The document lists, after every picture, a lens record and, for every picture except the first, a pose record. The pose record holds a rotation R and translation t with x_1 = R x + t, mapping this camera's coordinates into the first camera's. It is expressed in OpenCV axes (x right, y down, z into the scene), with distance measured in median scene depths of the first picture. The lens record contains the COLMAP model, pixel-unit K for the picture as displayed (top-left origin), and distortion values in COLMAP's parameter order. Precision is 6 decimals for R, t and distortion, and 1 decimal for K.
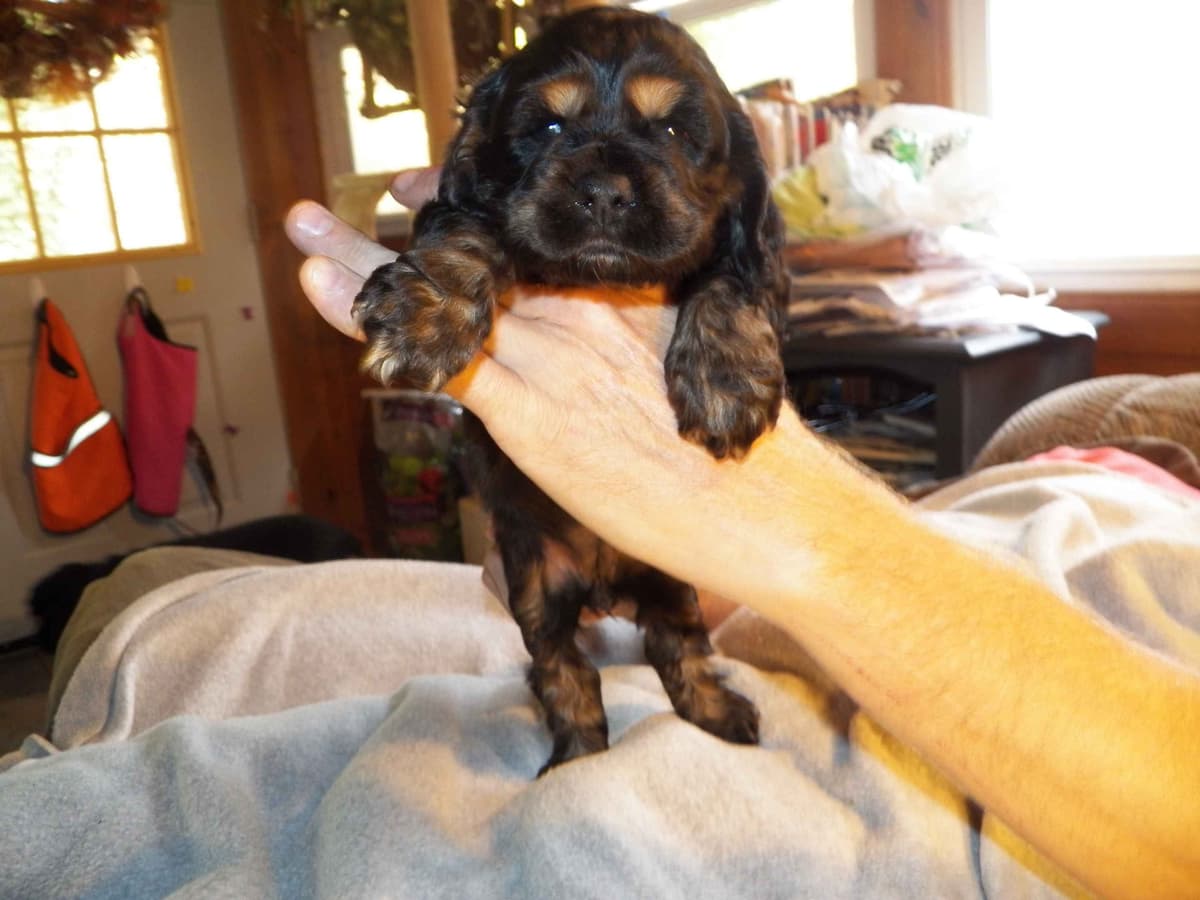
lens RADIAL K [[1008.0, 0, 600.7], [0, 1008.0, 430.6], [0, 0, 1]] dist [-0.117684, 0.142625]
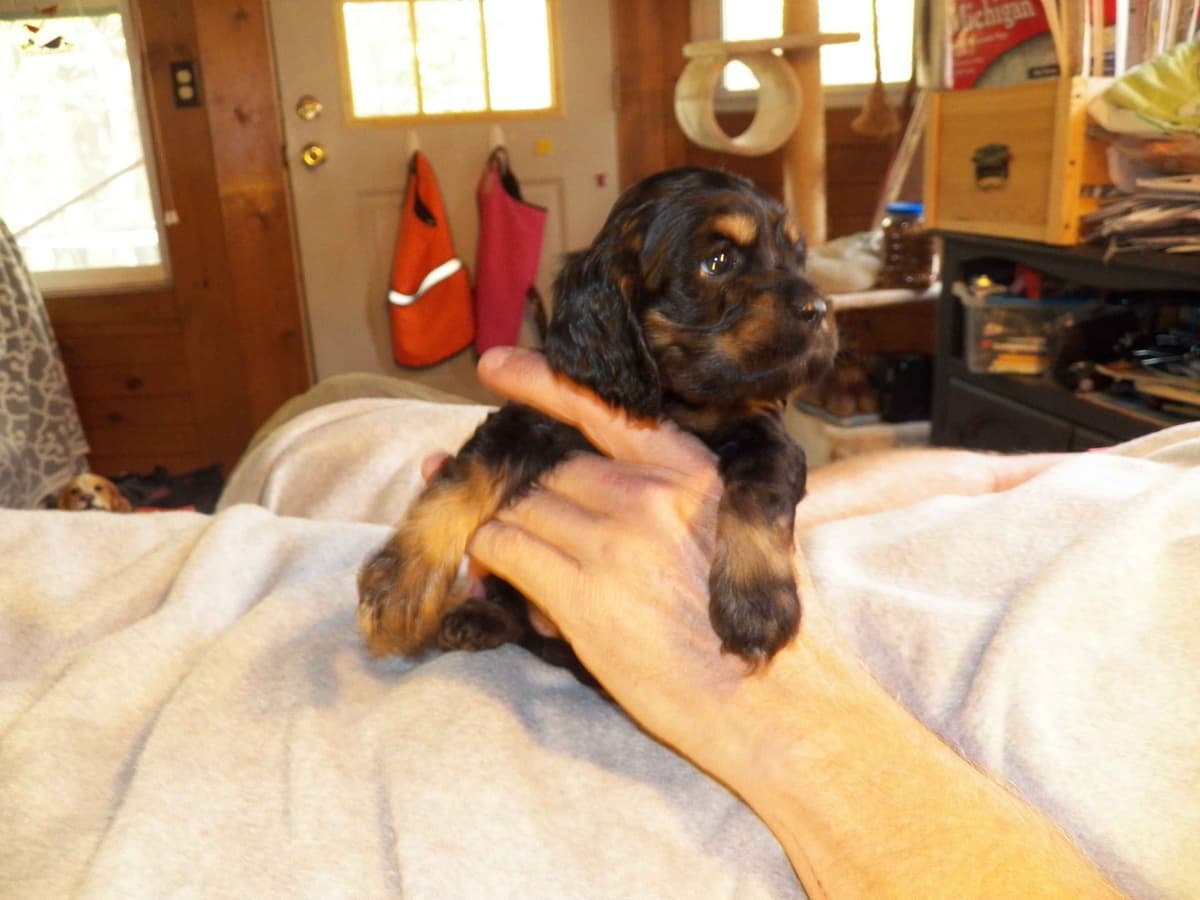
lens RADIAL K [[1008.0, 0, 600.7], [0, 1008.0, 430.6], [0, 0, 1]] dist [-0.117684, 0.142625]
pose [[0.919104, 0.163117, -0.358666, 0.102445], [-0.124598, 0.983894, 0.128175, 0.005522], [0.373797, -0.073117, 0.924624, 0.050620]]
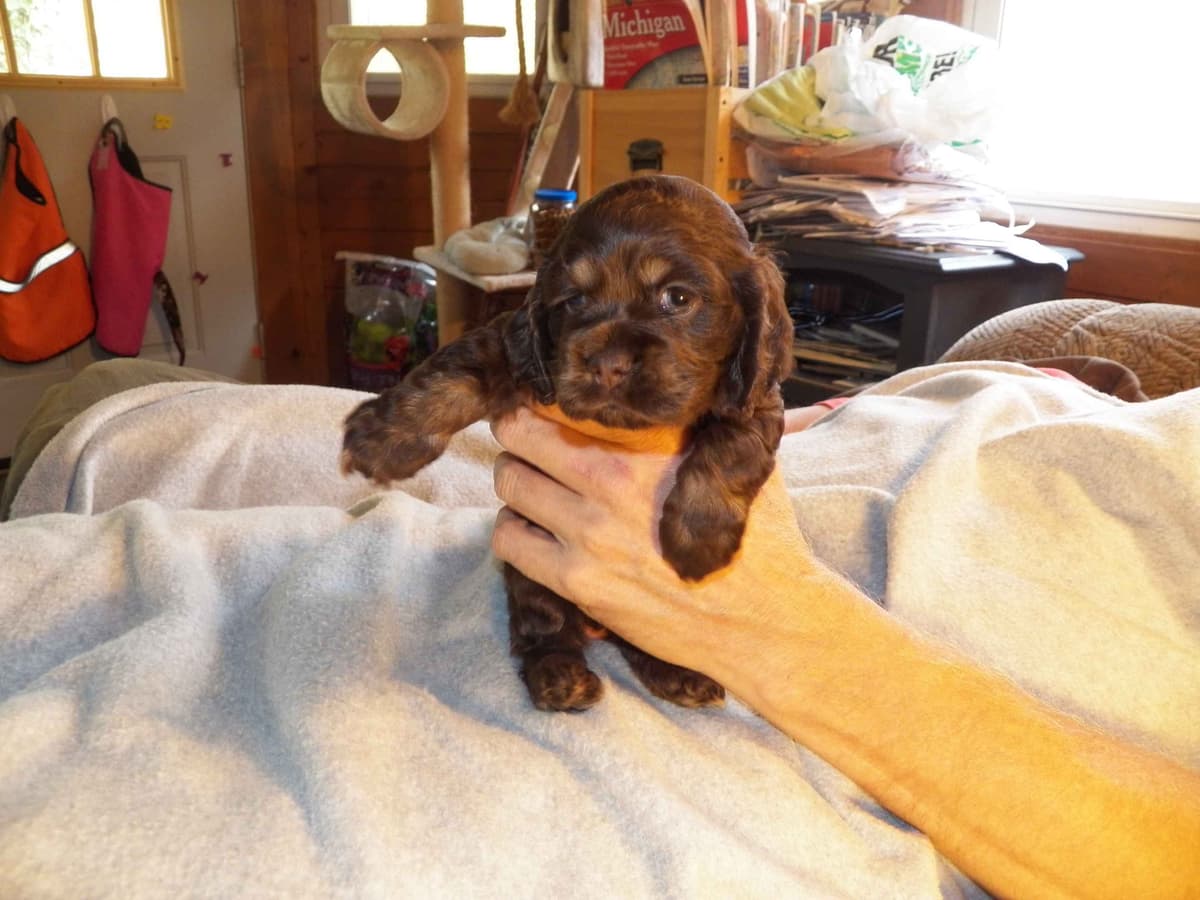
lens RADIAL K [[1008.0, 0, 600.7], [0, 1008.0, 430.6], [0, 0, 1]] dist [-0.117684, 0.142625]
pose [[0.993621, 0.105517, 0.039791, 0.001722], [-0.108890, 0.989484, 0.095207, 0.023058], [-0.029327, -0.098932, 0.994662, -0.011750]]
